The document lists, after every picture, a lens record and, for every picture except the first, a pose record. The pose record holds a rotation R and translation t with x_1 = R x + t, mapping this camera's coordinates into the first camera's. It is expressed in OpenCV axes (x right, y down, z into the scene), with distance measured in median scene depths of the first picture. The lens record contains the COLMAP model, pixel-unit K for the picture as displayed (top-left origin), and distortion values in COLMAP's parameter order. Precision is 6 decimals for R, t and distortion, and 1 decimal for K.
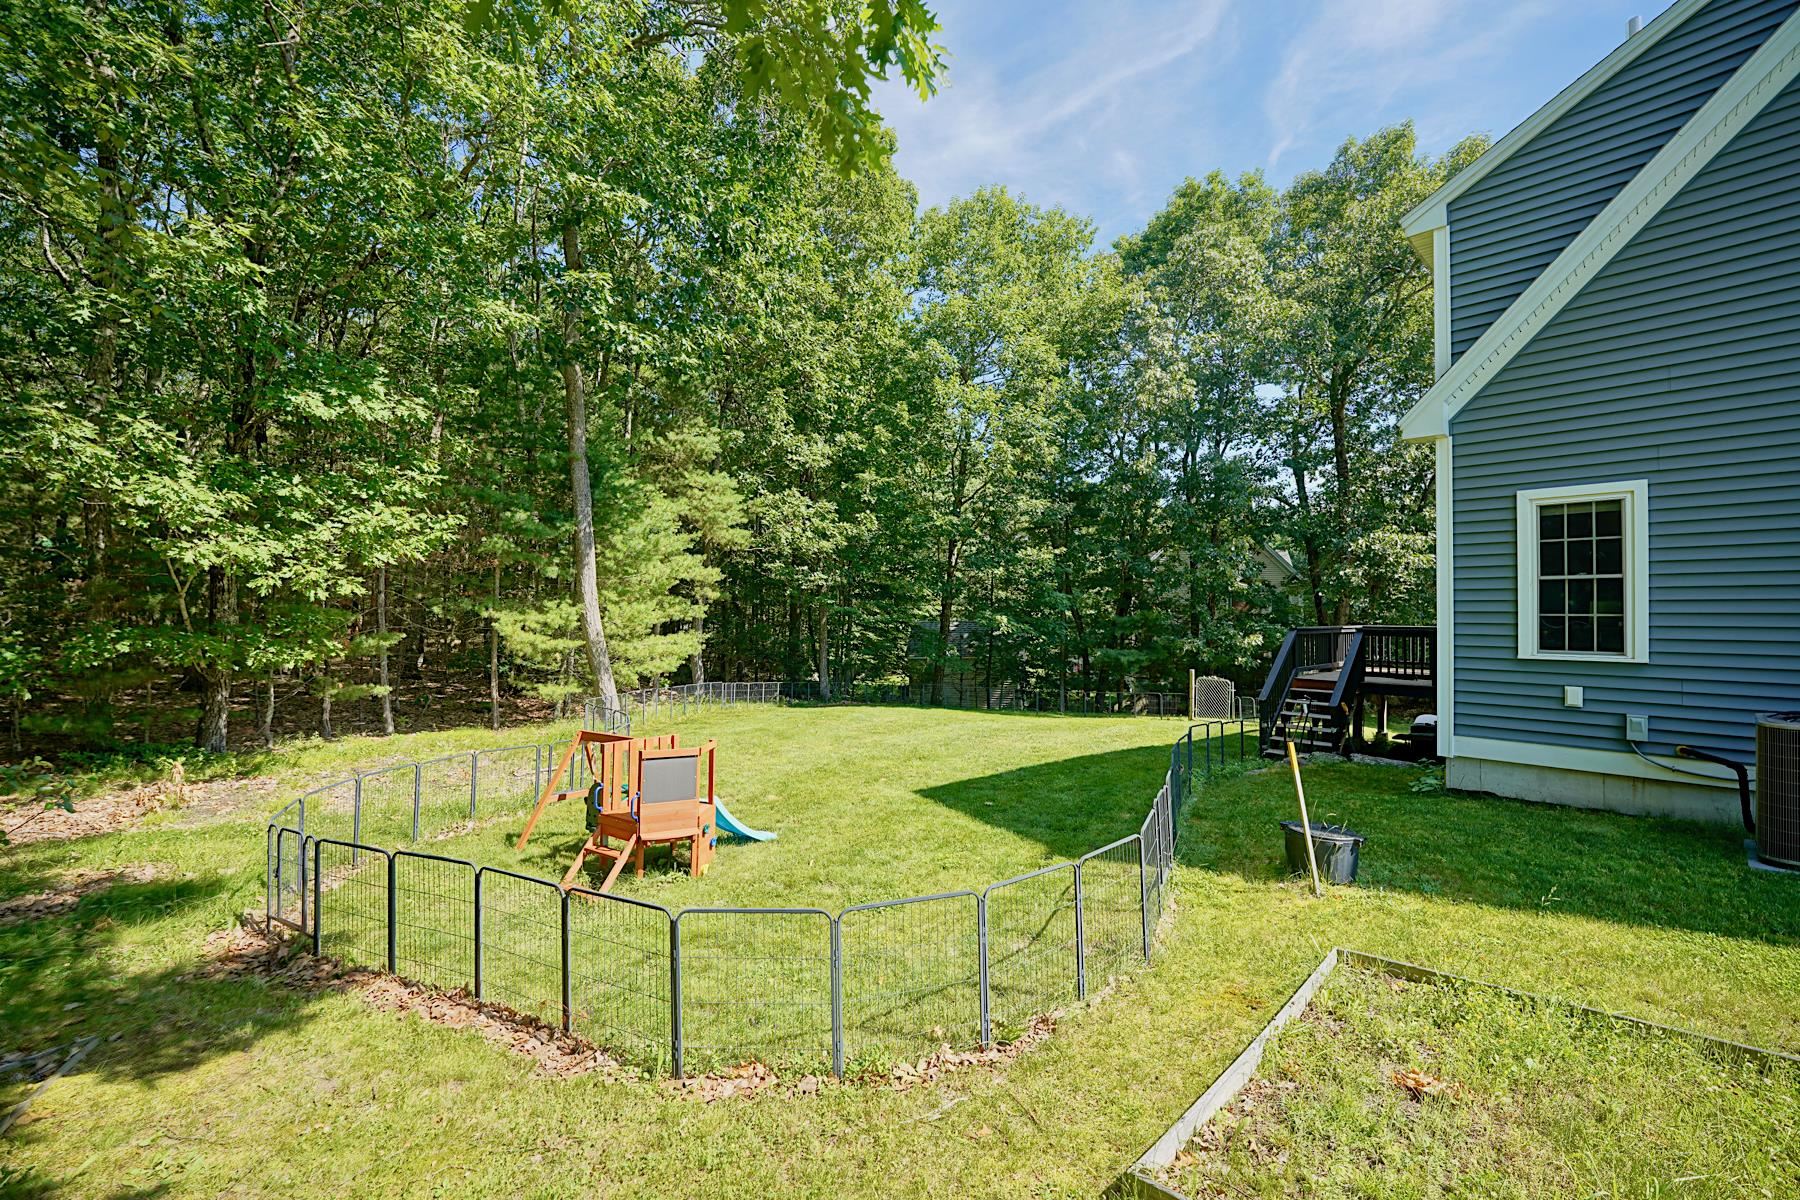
lens RADIAL K [[730.8, 0, 910.6], [0, 730.8, 583.6], [0, 0, 1]] dist [-0.023099, 0.003602]
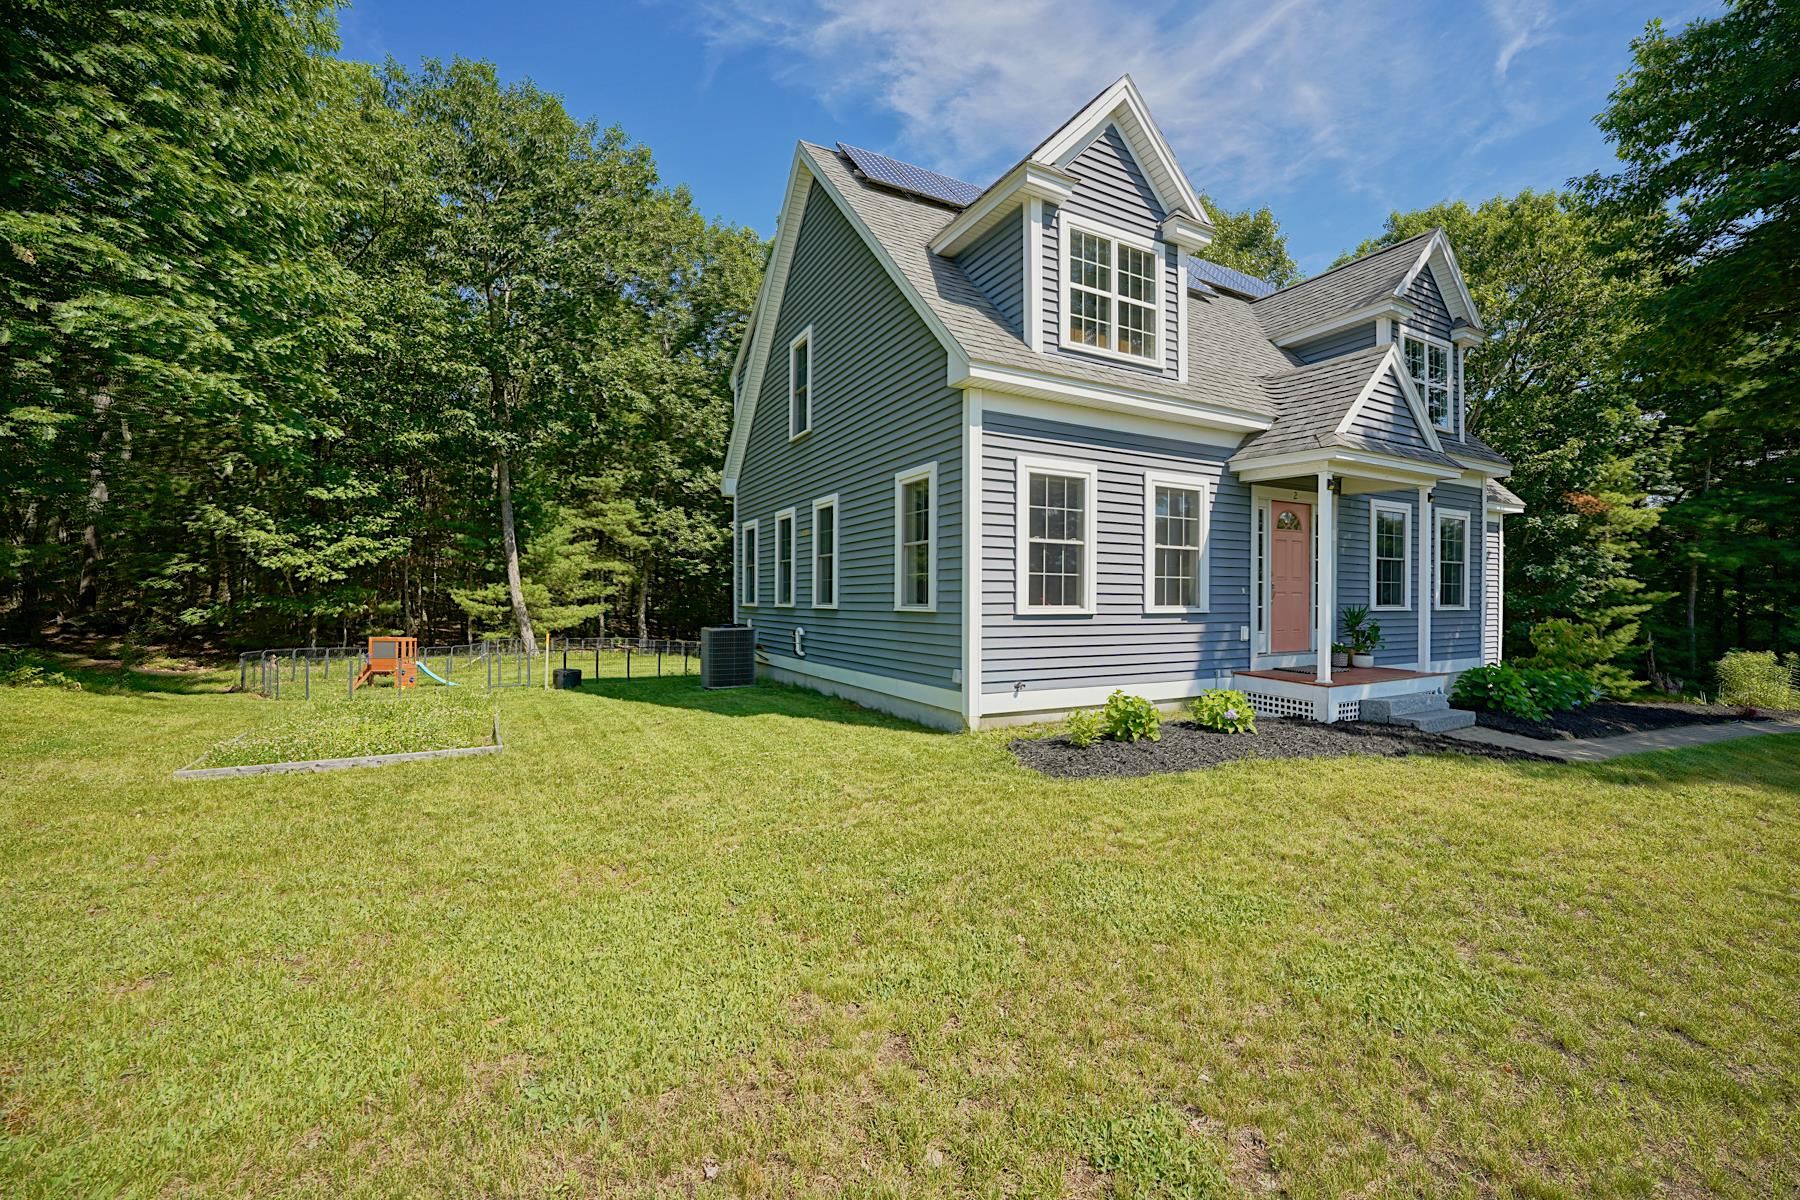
lens RADIAL K [[730.8, 0, 896.0], [0, 730.8, 601.6], [0, 0, 1]] dist [-0.023099, 0.003602]
pose [[0.970142, 0.000417, -0.242536, 0.798174], [0.009782, 0.999118, 0.040845, 0.005079], [0.242339, -0.041998, 0.969282, -0.405435]]
